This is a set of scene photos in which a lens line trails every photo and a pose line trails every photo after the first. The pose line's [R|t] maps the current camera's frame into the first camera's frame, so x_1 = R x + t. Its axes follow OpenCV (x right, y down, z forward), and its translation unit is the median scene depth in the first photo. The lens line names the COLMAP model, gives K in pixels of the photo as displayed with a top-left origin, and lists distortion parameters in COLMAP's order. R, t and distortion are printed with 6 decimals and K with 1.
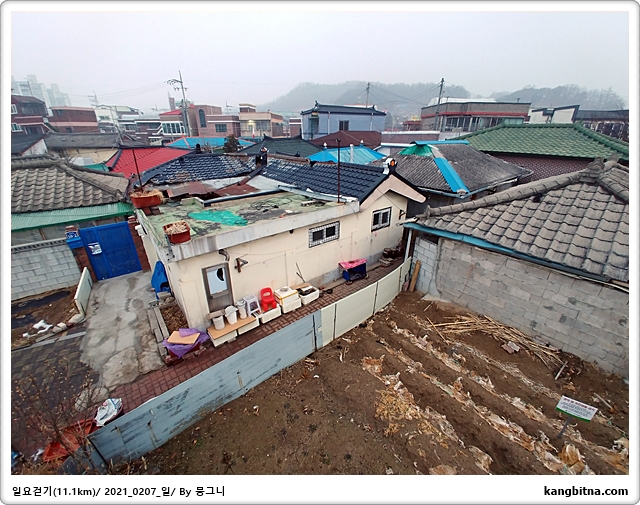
lens RADIAL K [[267.5, 0, 320.5], [0, 267.5, 261.9], [0, 0, 1]] dist [-0.022793, 0.000140]
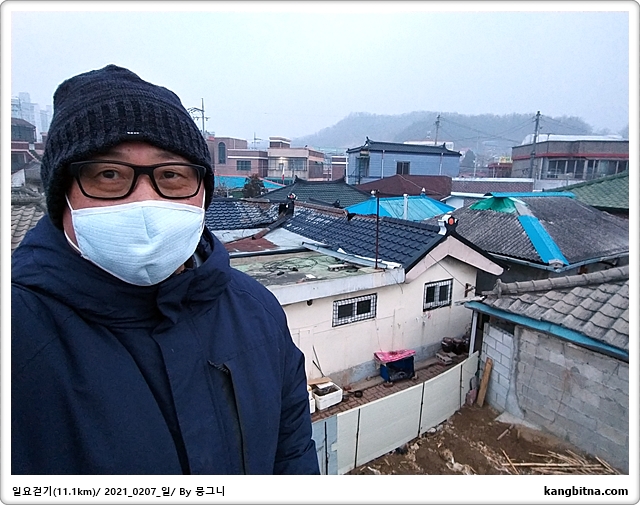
lens RADIAL K [[407.6, 0, 320.0], [0, 407.6, 252.5], [0, 0, 1]] dist [0.036946, 0.001302]
pose [[0.988549, 0.051462, -0.141855, 0.065425], [-0.085548, 0.965516, -0.245888, 0.025637], [0.124309, 0.255208, 0.958862, -0.111260]]
